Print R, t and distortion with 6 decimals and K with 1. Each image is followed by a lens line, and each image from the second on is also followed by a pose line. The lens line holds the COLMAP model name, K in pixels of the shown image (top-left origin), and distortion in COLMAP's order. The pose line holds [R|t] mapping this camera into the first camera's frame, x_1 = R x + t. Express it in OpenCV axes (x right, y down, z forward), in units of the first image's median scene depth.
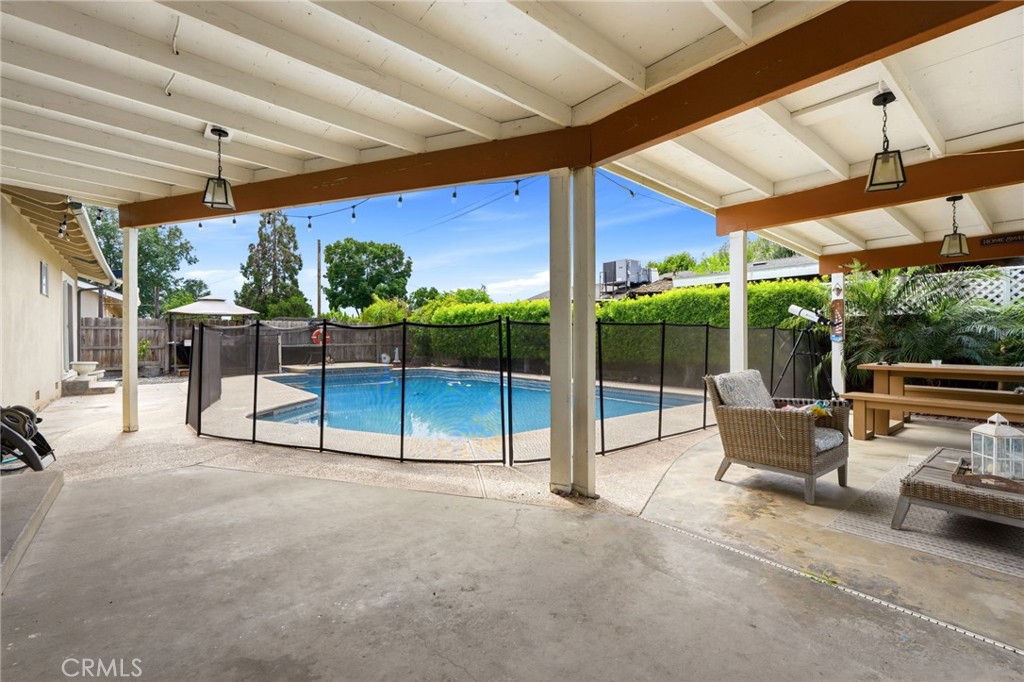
lens RADIAL K [[458.1, 0, 512.5], [0, 458.1, 341.9], [0, 0, 1]] dist [0.000326, 0.000088]
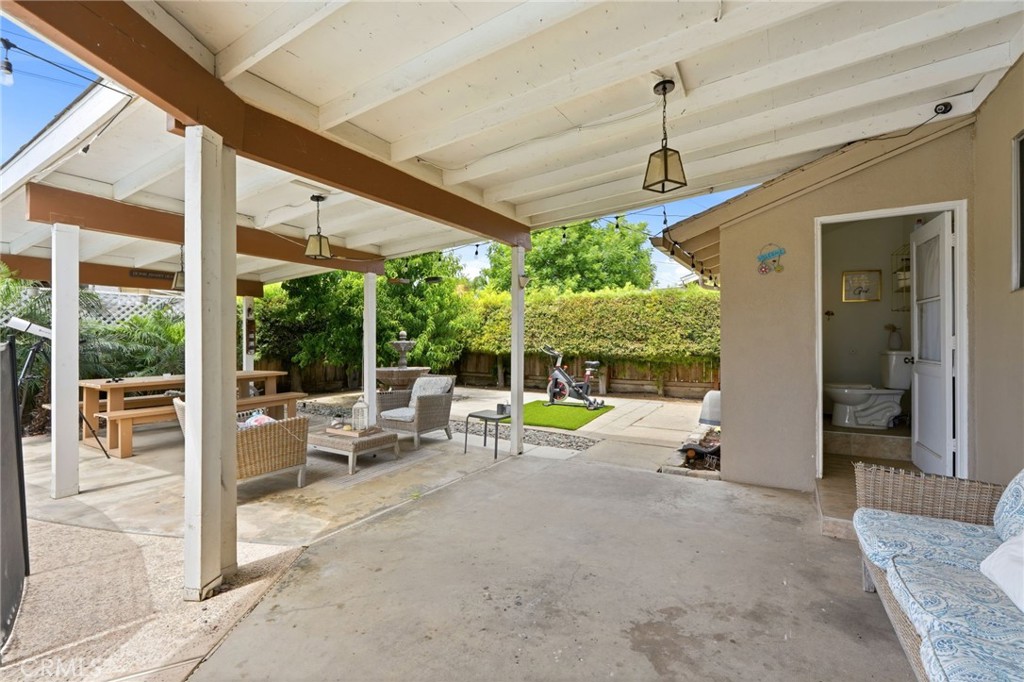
lens RADIAL K [[458.1, 0, 509.5], [0, 458.1, 340.8], [0, 0, 1]] dist [0.000326, 0.000088]
pose [[-0.342546, 0.004797, 0.939489, -0.464321], [0.013966, 0.999902, -0.000014, -0.031706], [-0.939397, 0.013116, -0.342580, 0.529798]]
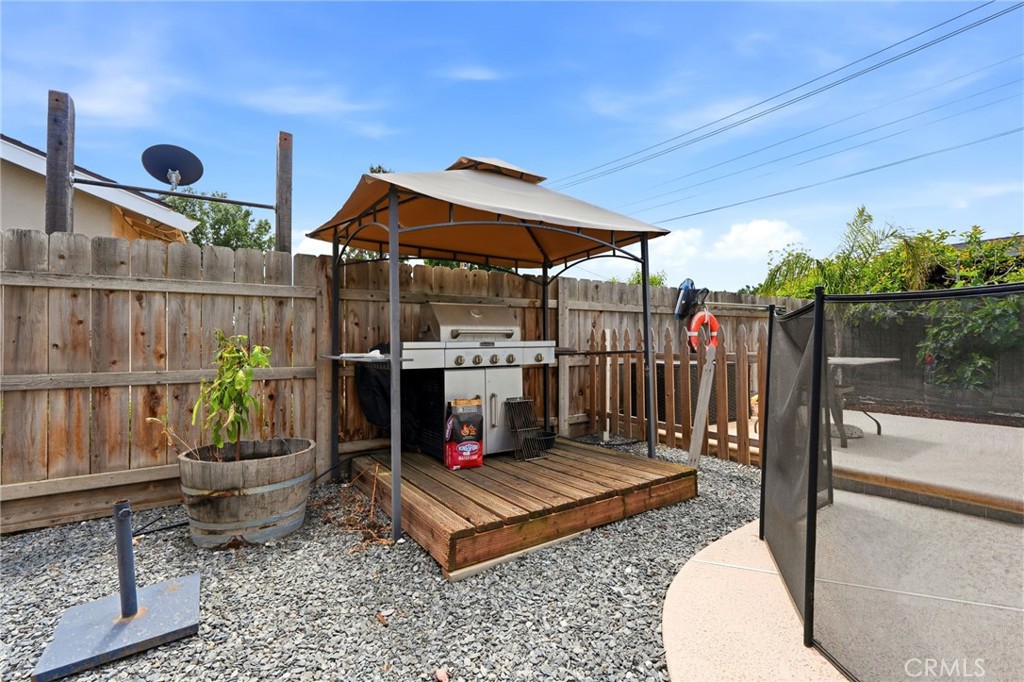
lens RADIAL K [[458.1, 0, 510.4], [0, 458.1, 336.1], [0, 0, 1]] dist [0.000326, 0.000088]
pose [[0.991329, -0.004950, -0.131307, -1.641985], [0.003286, 0.999912, -0.012884, -0.008764], [0.131360, 0.012341, 0.991258, 2.032219]]
